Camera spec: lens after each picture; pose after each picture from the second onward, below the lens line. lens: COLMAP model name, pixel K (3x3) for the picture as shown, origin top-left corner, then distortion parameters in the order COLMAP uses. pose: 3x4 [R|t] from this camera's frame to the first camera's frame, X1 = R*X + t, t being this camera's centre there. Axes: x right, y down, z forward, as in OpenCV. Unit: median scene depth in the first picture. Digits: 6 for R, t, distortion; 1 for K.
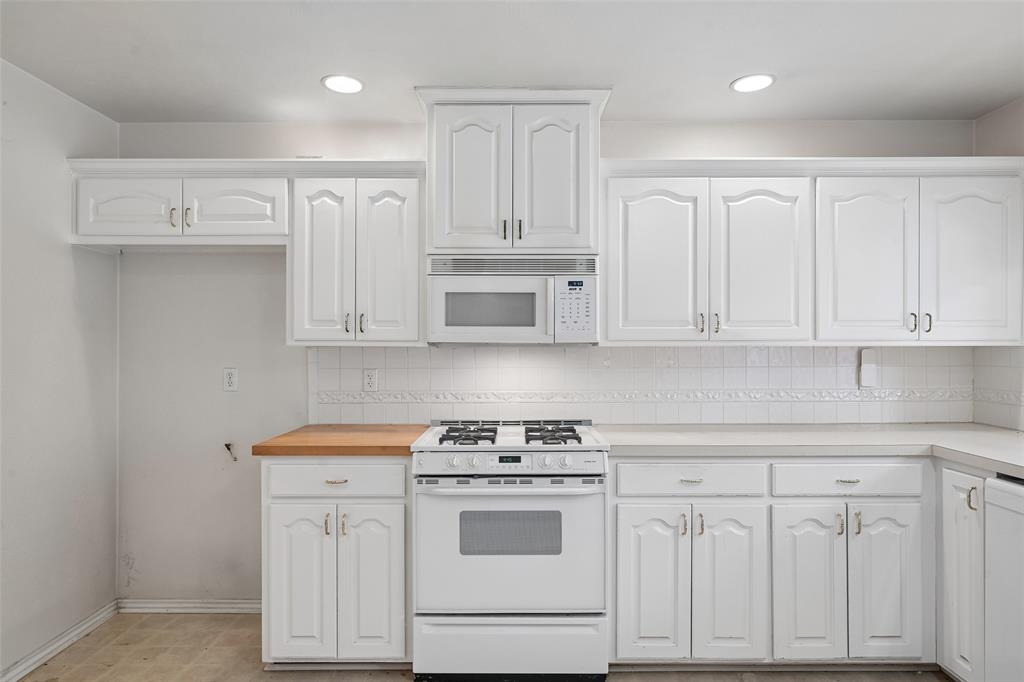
lens RADIAL K [[614.9, 0, 515.2], [0, 614.9, 341.9], [0, 0, 1]] dist [-0.003592, -0.000818]
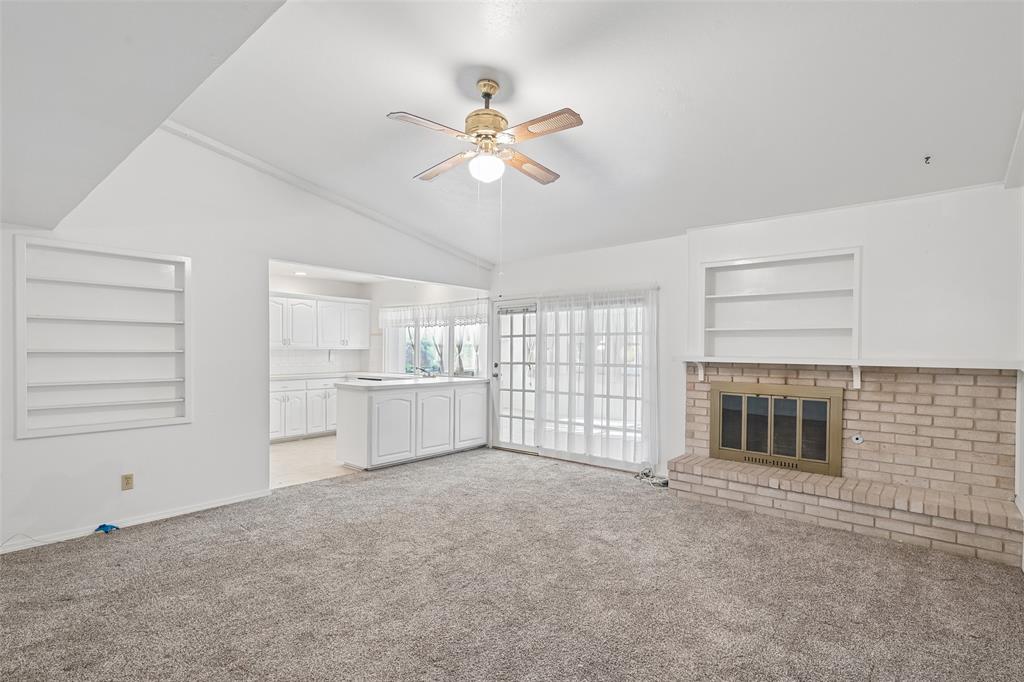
lens RADIAL K [[498.9, 0, 514.4], [0, 498.9, 348.8], [0, 0, 1]] dist [0.000492, -0.000241]
pose [[0.643483, 0.003508, 0.765453, -0.964858], [-0.009581, 0.999948, 0.003472, -0.015959], [-0.765401, -0.009568, 0.643483, -1.688278]]
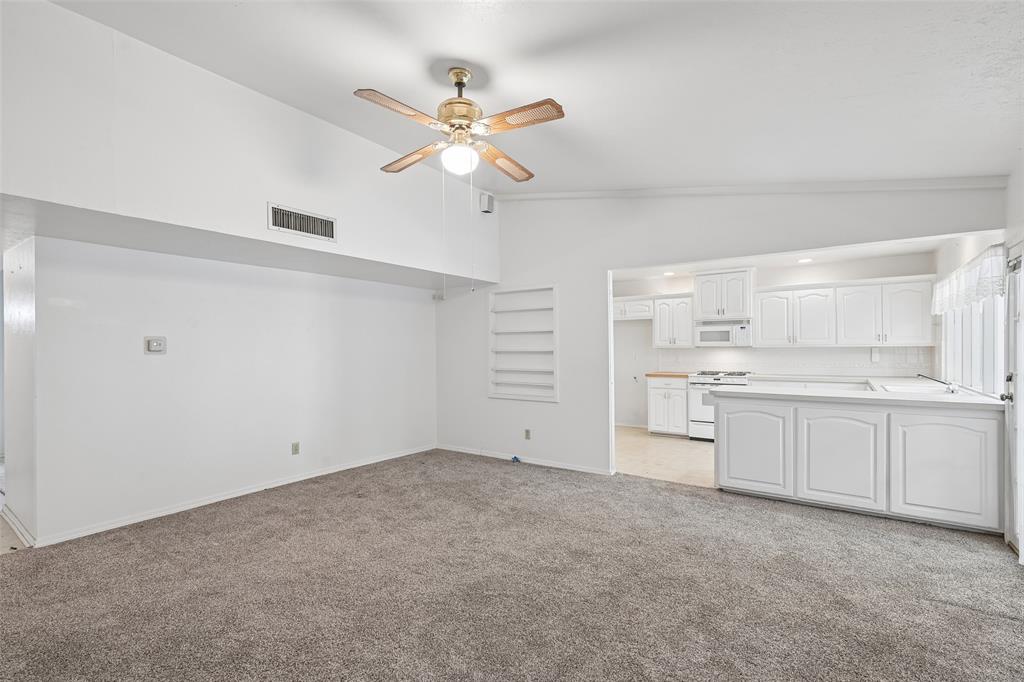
lens RADIAL K [[466.5, 0, 511.0], [0, 466.5, 343.8], [0, 0, 1]] dist [-0.000585, 0.000139]
pose [[0.812575, -0.010509, -0.582761, 0.527130], [0.010736, 0.999938, -0.003064, -0.016665], [0.582757, -0.003767, 0.812638, -1.658532]]
